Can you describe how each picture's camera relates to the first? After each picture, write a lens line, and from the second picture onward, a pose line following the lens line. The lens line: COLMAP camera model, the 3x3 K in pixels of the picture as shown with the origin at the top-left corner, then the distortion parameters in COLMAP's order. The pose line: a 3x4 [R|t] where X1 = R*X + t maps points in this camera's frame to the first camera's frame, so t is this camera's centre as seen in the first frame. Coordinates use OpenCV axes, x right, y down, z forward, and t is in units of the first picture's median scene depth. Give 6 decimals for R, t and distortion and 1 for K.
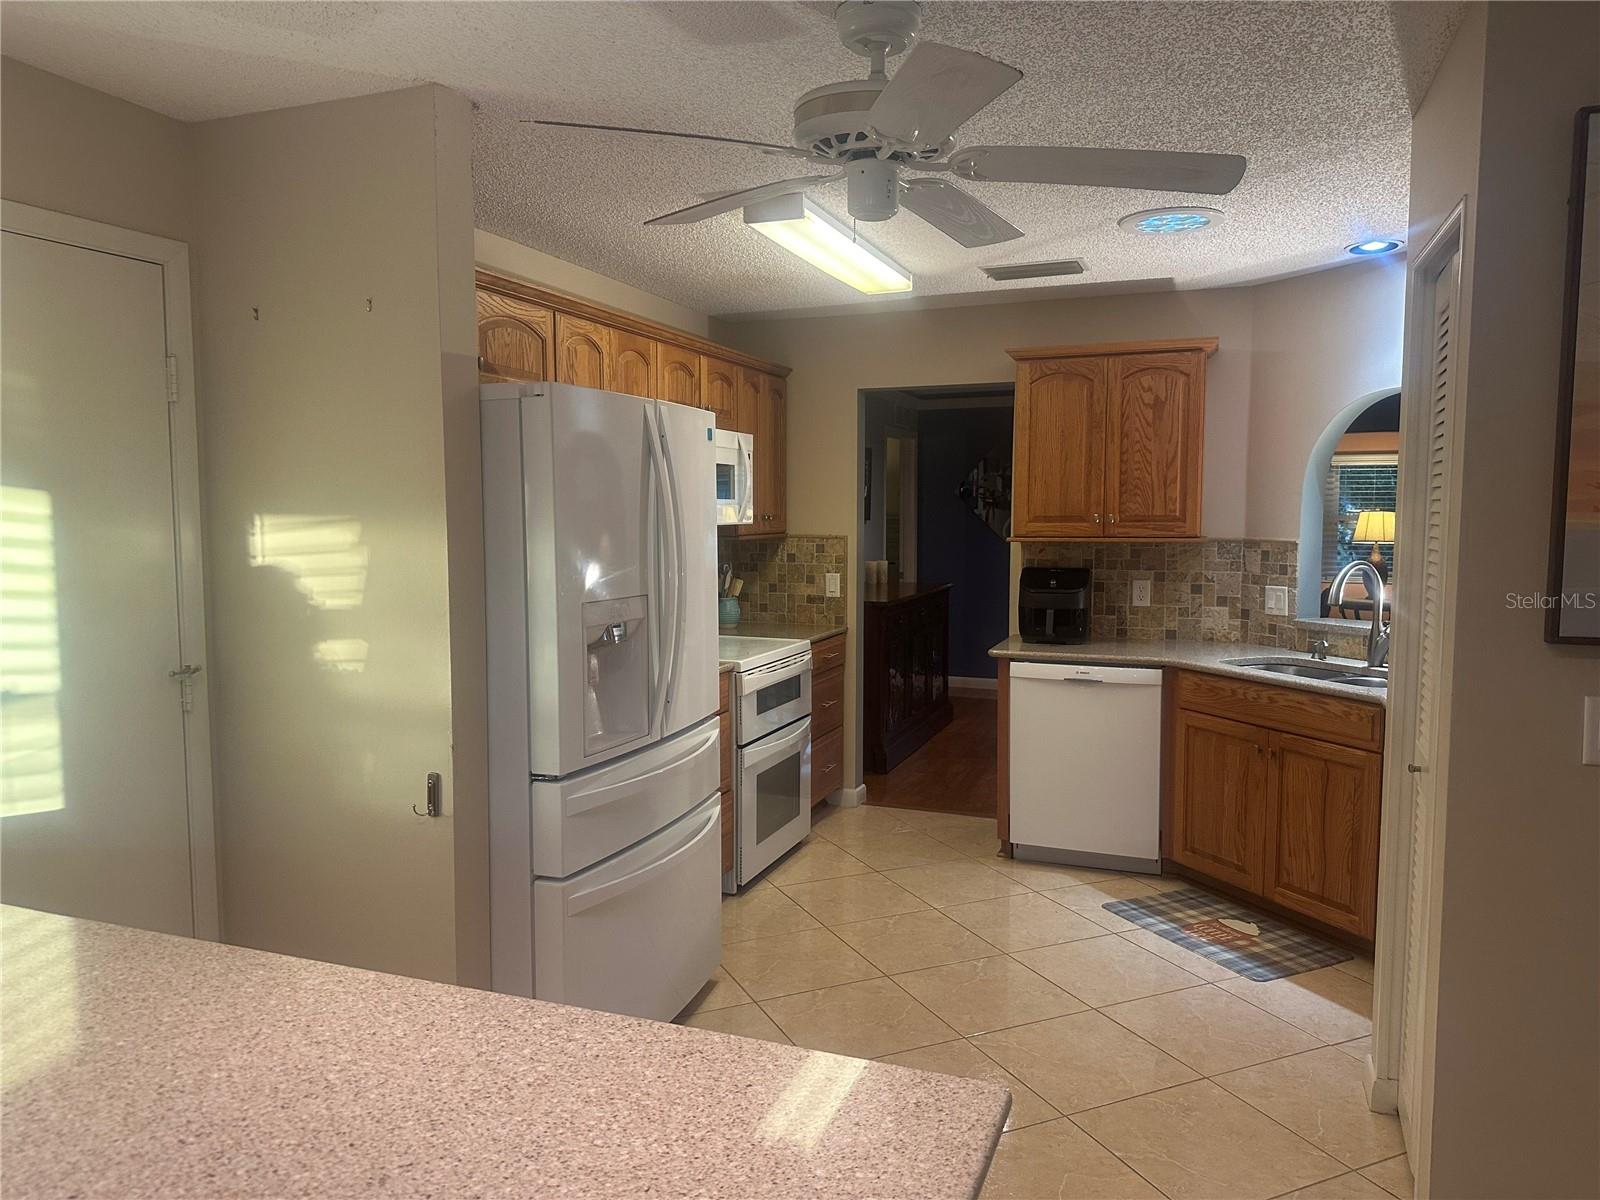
lens RADIAL K [[1119.6, 0, 807.3], [0, 1119.6, 597.2], [0, 0, 1]] dist [0.126467, -0.187184]
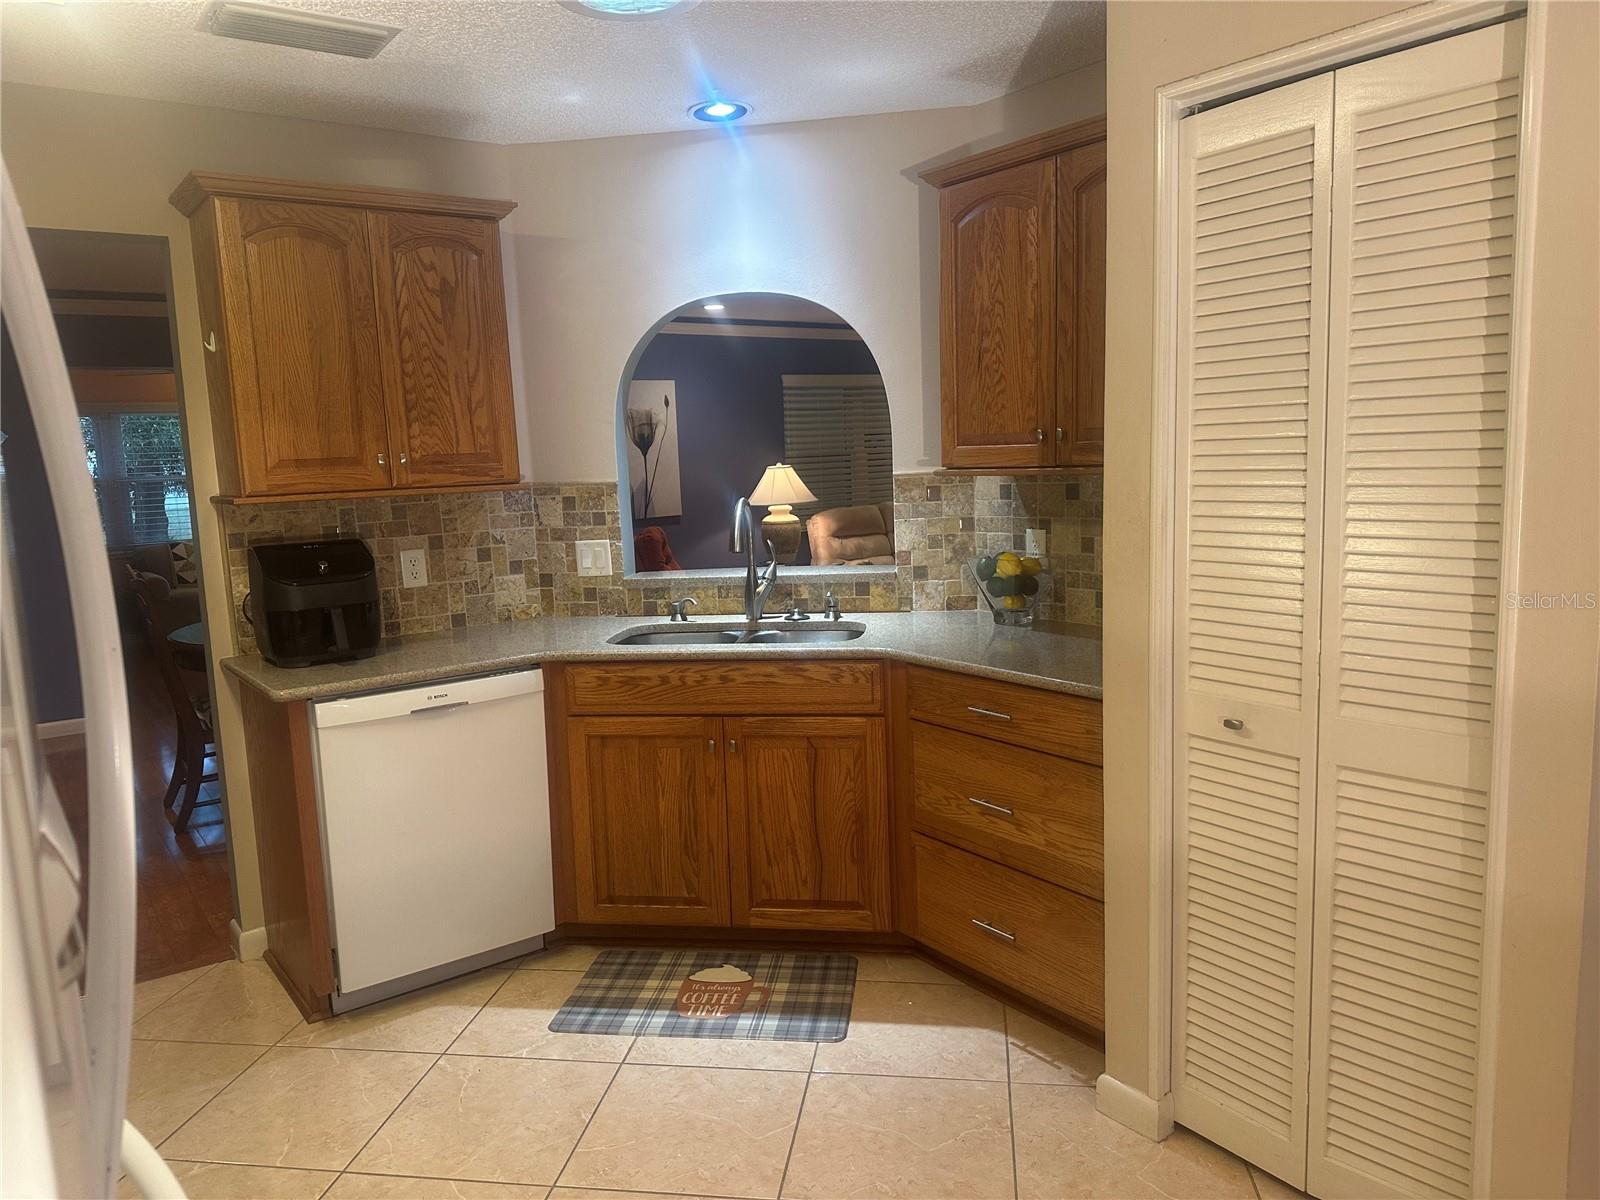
lens RADIAL K [[1119.6, 0, 807.3], [0, 1119.6, 597.2], [0, 0, 1]] dist [0.126467, -0.187184]
pose [[0.554065, -0.130949, 0.822110, -0.168908], [0.105587, 0.990629, 0.086630, -0.023838], [-0.825750, 0.038805, 0.562700, 0.459017]]
